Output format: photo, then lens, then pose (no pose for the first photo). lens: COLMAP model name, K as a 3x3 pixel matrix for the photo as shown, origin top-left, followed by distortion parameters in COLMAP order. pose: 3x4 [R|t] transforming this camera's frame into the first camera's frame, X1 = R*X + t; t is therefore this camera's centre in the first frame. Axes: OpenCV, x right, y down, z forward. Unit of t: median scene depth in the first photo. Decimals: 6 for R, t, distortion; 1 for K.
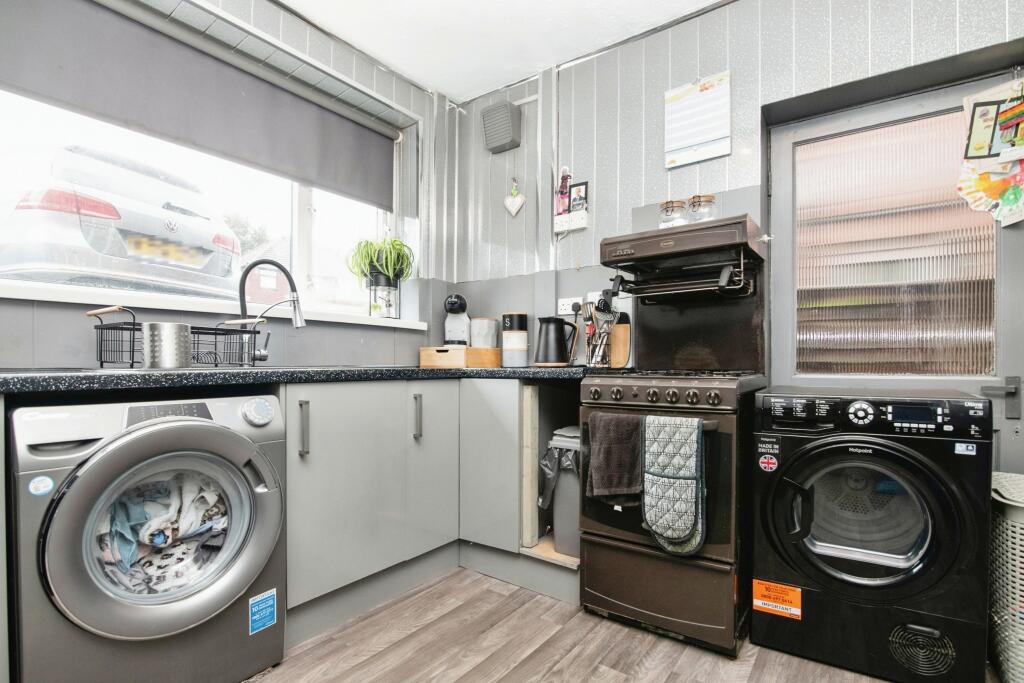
lens RADIAL K [[500.6, 0, 513.7], [0, 500.6, 371.1], [0, 0, 1]] dist [-0.012873, 0.000198]
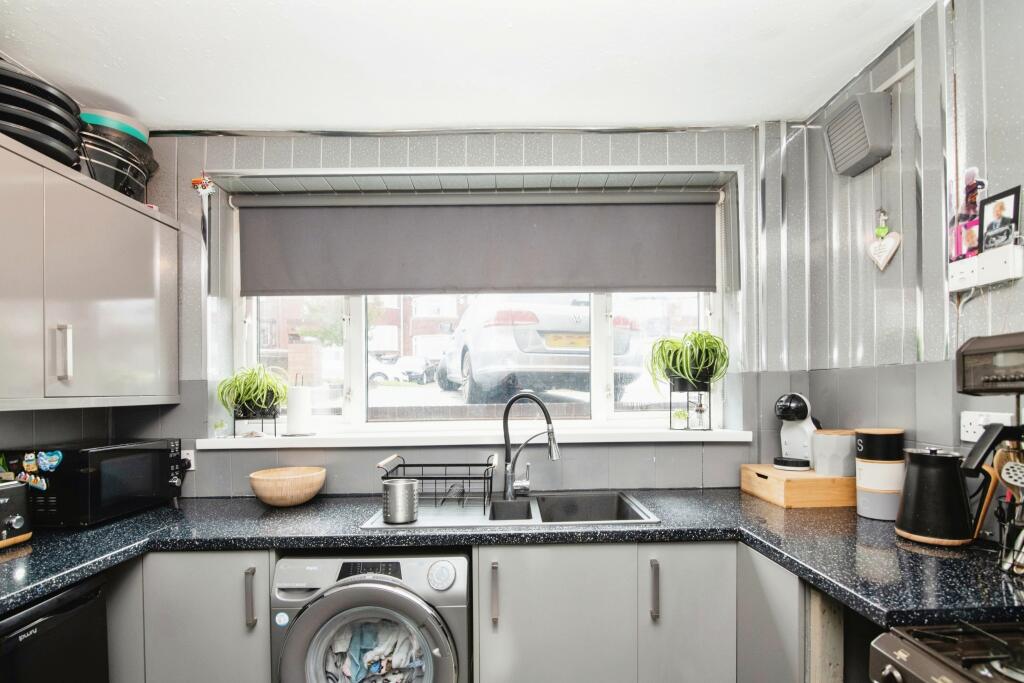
lens RADIAL K [[493.4, 0, 513.6], [0, 493.4, 389.7], [0, 0, 1]] dist [-0.023758, -0.000335]
pose [[0.584832, -0.010568, -0.811086, 0.232513], [0.004155, 0.999941, -0.010033, -0.165771], [0.811144, 0.002498, 0.584841, 0.292285]]
